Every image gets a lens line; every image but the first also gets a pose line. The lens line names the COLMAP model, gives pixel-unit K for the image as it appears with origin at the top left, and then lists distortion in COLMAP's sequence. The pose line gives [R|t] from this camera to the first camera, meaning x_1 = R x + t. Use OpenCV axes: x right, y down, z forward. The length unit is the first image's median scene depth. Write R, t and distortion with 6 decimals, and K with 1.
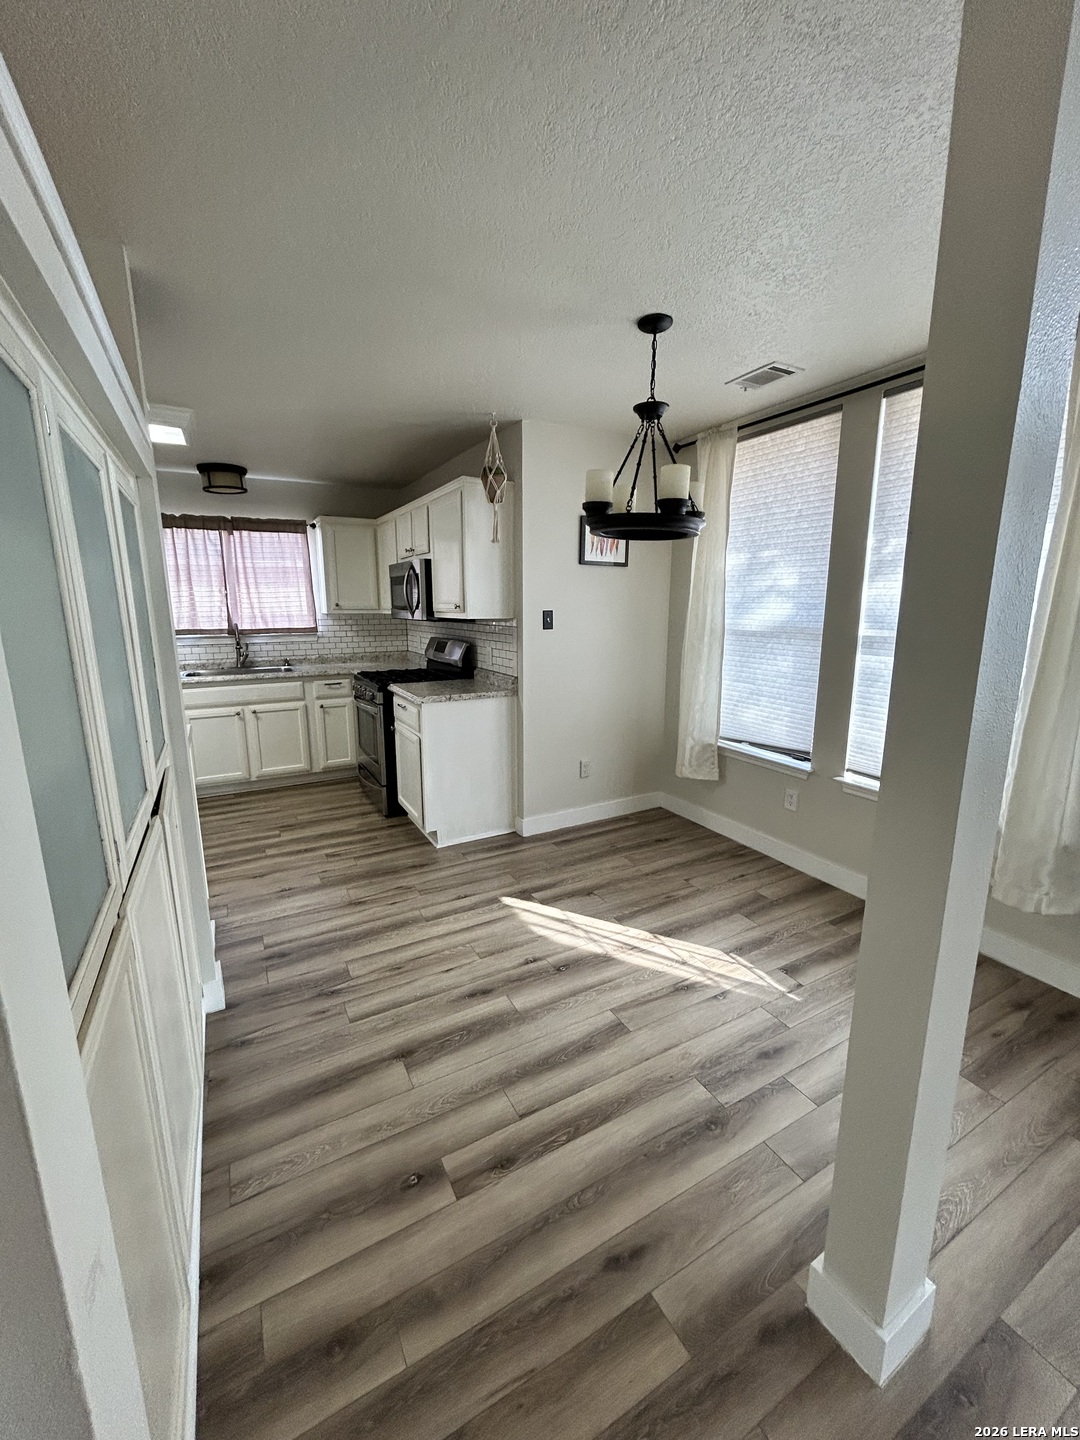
lens RADIAL K [[582.3, 0, 542.1], [0, 582.3, 716.4], [0, 0, 1]] dist [-0.003052, 0.001638]
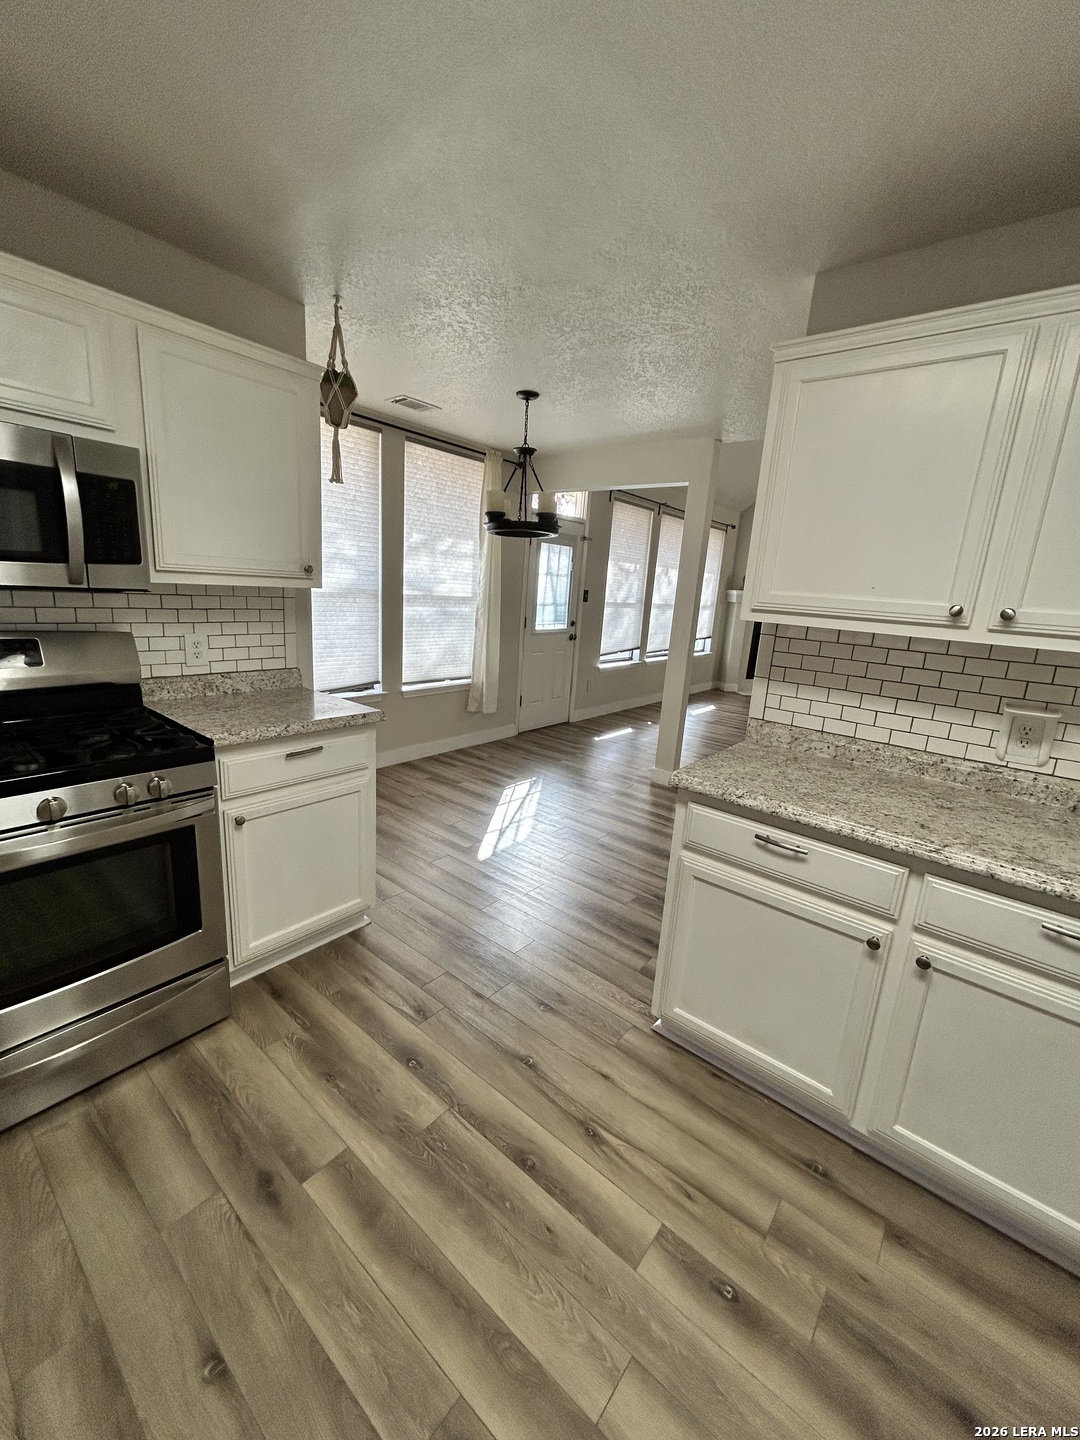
lens RADIAL K [[582.3, 0, 542.5], [0, 582.3, 713.9], [0, 0, 1]] dist [-0.003052, 0.001638]
pose [[-0.374711, -0.224955, 0.899437, -0.720796], [0.113848, 0.951612, 0.285434, -0.163232], [-0.920125, 0.209355, -0.330969, 0.858516]]
